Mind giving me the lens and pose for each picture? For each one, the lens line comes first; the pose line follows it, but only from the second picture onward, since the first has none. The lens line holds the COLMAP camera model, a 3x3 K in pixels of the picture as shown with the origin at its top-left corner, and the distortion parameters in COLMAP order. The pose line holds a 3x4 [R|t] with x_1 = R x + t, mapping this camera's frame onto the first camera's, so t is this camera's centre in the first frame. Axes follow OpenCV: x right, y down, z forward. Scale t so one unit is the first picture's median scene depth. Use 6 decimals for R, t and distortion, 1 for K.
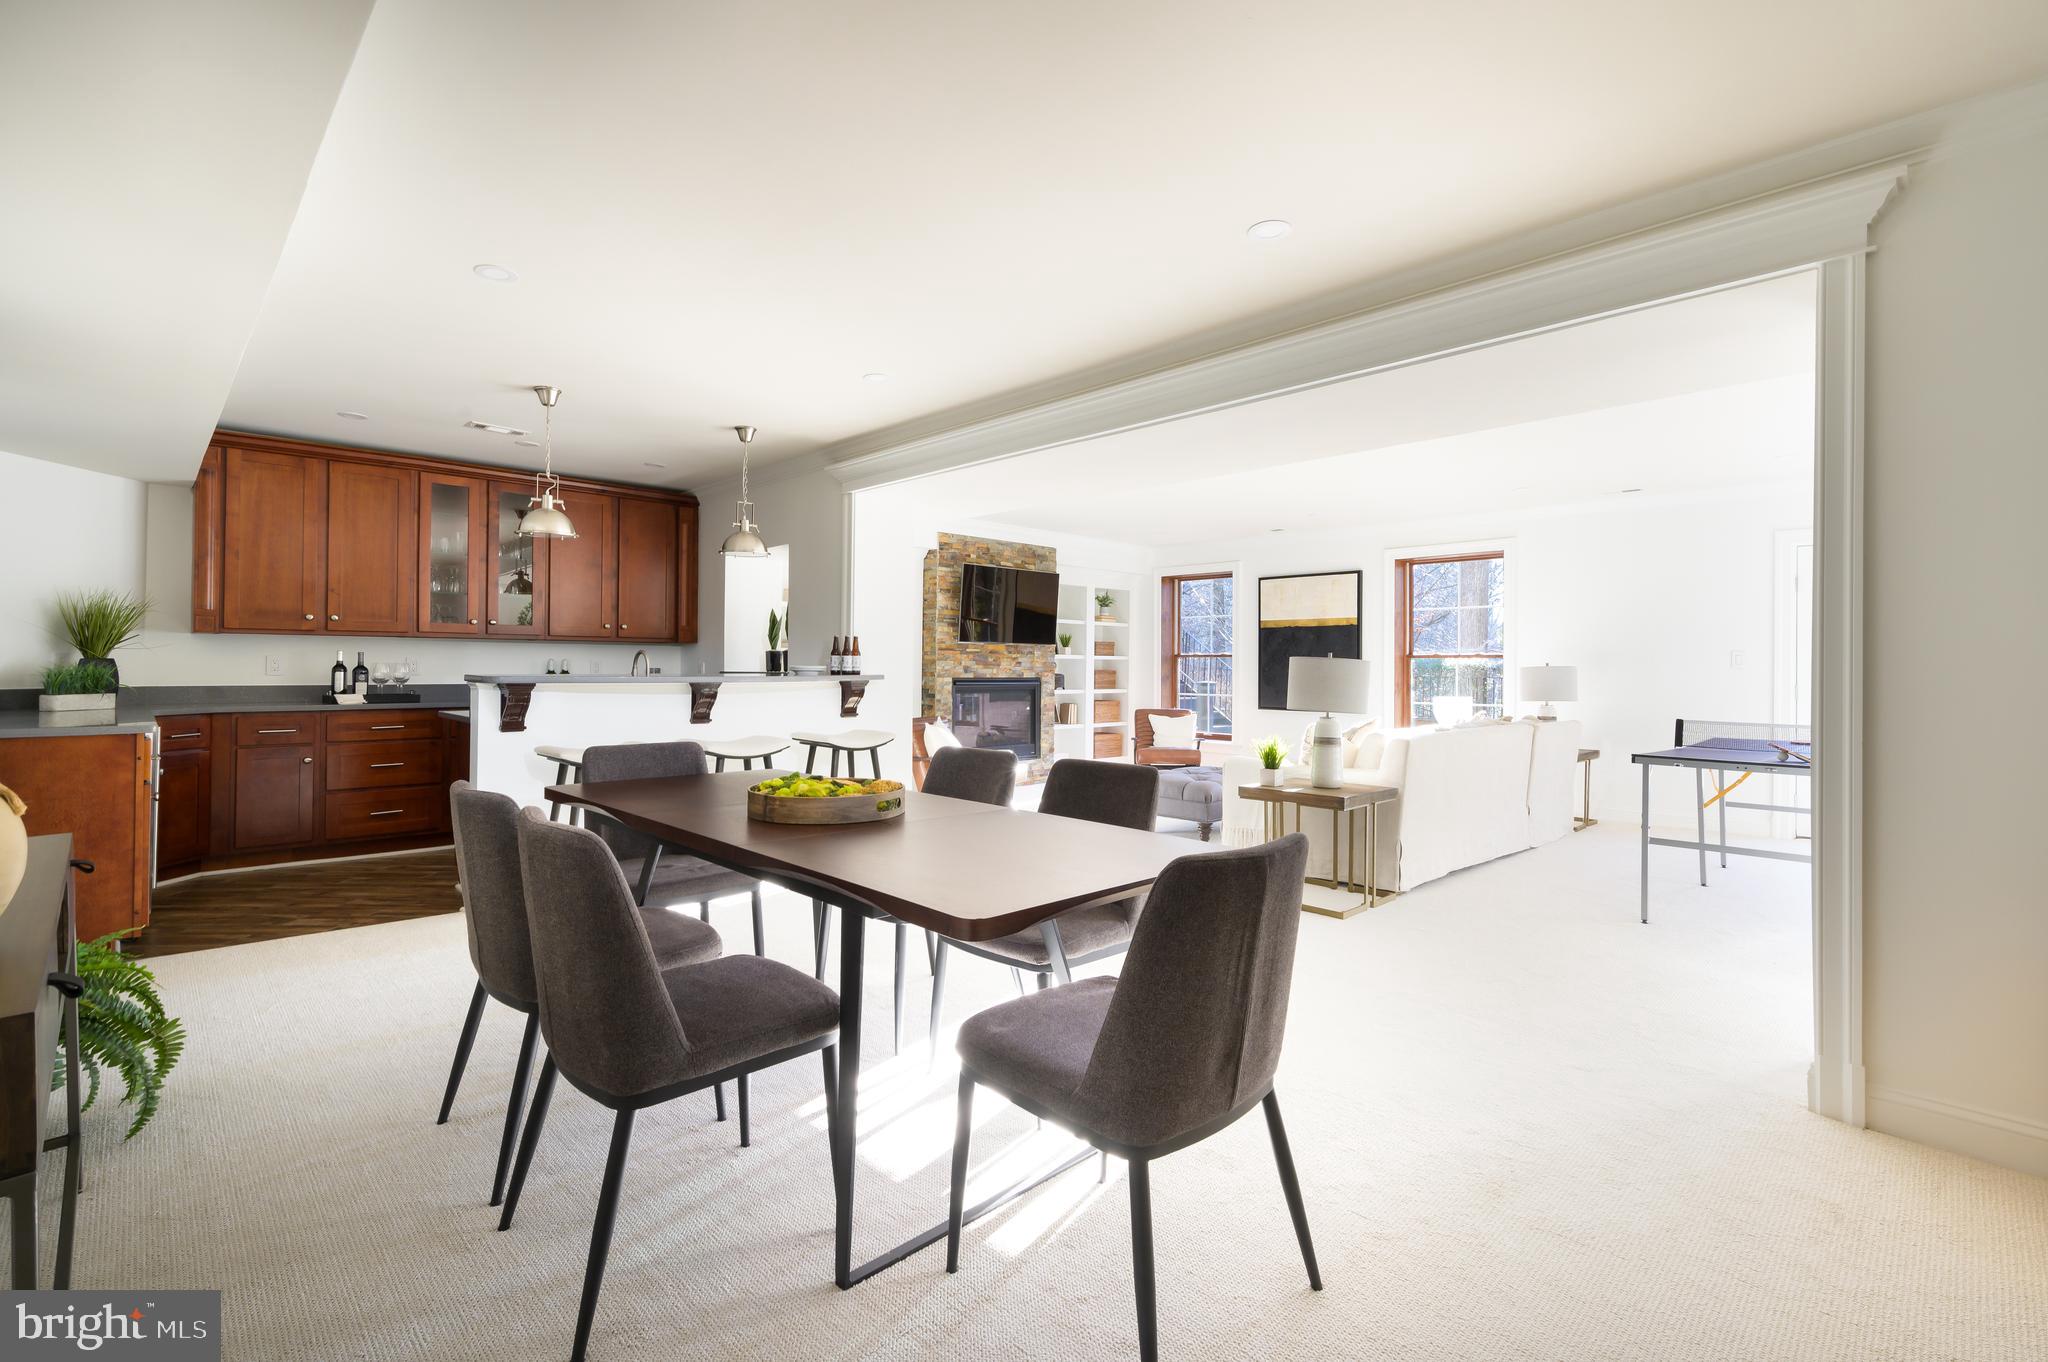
lens RADIAL K [[903.5, 0, 1024.0], [0, 903.5, 681.0], [0, 0, 1]] dist [0.001340, 0.000922]
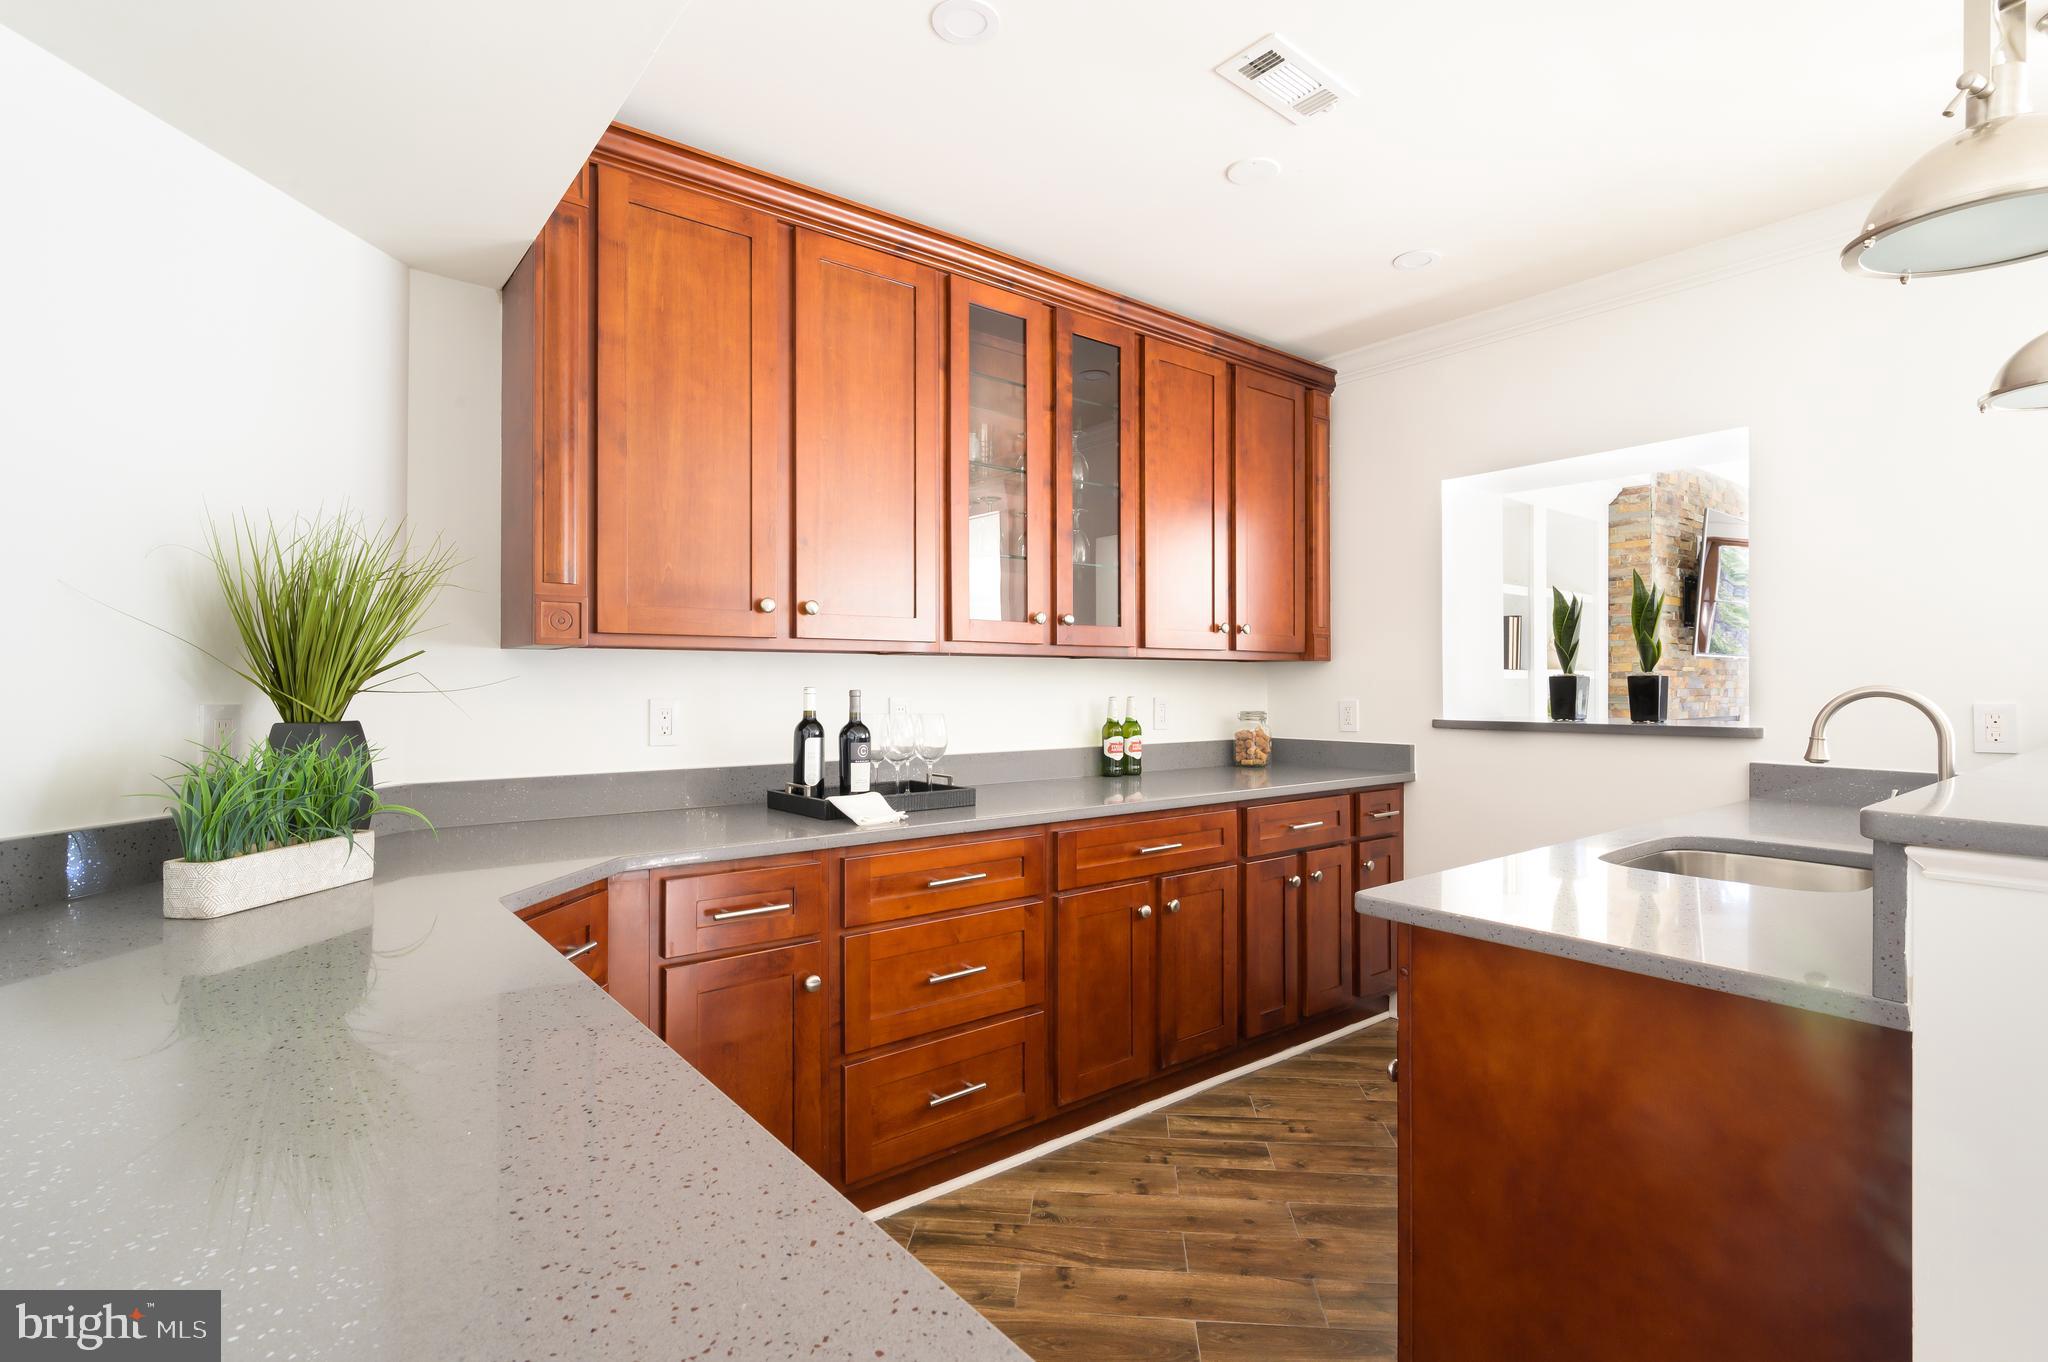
lens RADIAL K [[967.6, 0, 1024.0], [0, 967.6, 681.0], [0, 0, 1]] dist [-0.002081, -0.000257]
pose [[0.996551, -0.007136, -0.082670, -0.396507], [0.005703, 0.999829, -0.017564, -0.017456], [0.082781, 0.017032, 0.996422, 0.360094]]
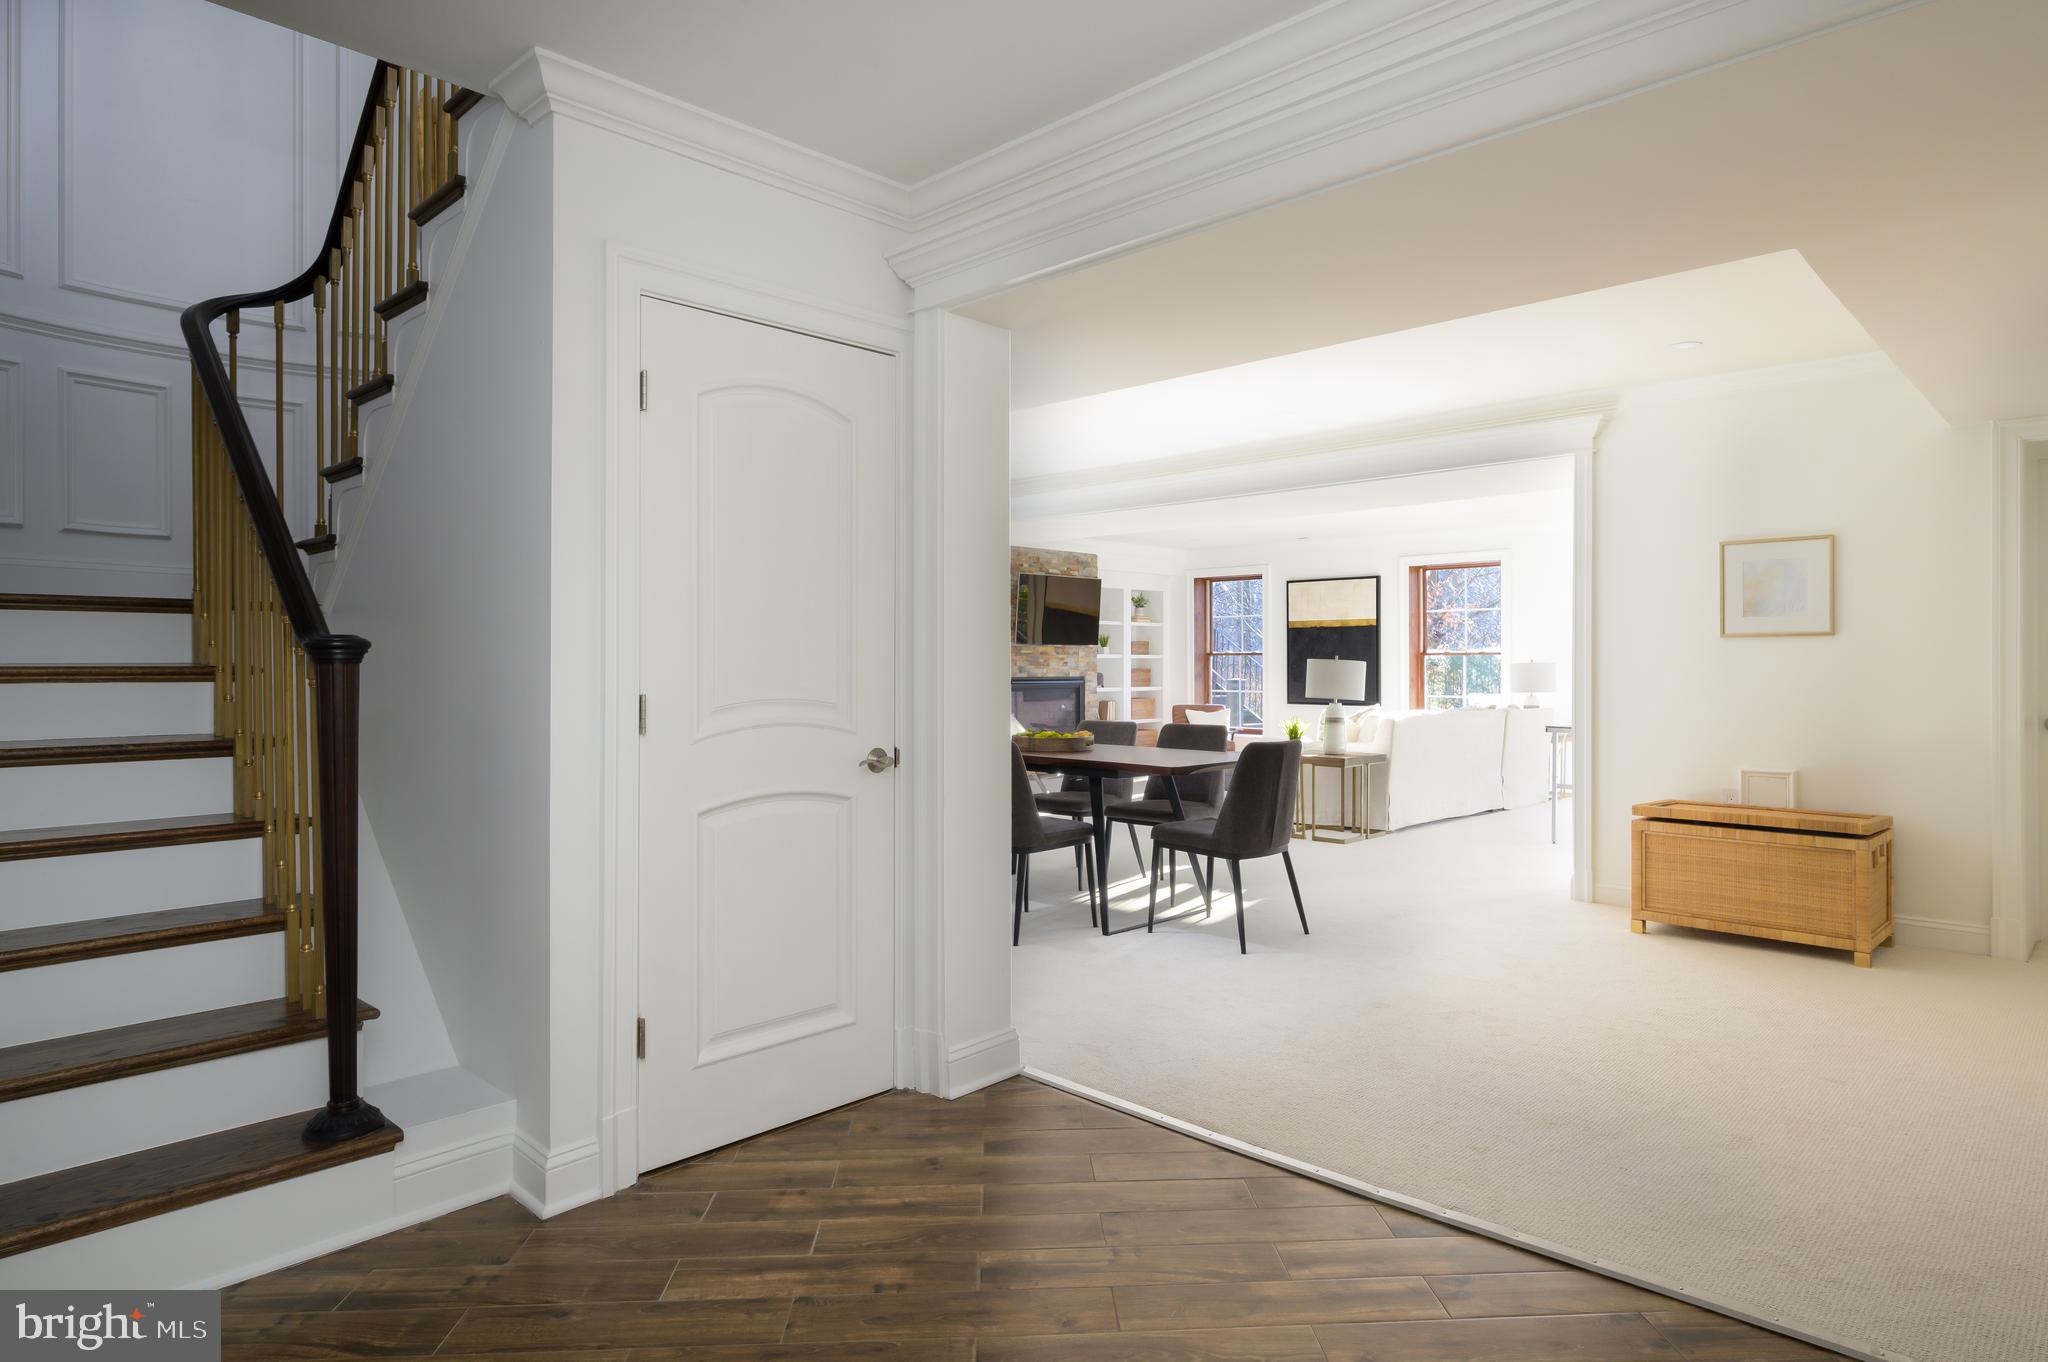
lens RADIAL K [[1159.6, 0, 1024.0], [0, 1159.6, 681.0], [0, 0, 1]] dist [0.002564, 0.000042]
pose [[0.999601, -0.009388, 0.026628, -0.092928], [0.009393, 0.999956, -0.000091, 0.001283], [-0.026626, 0.000341, 0.999645, -0.381373]]
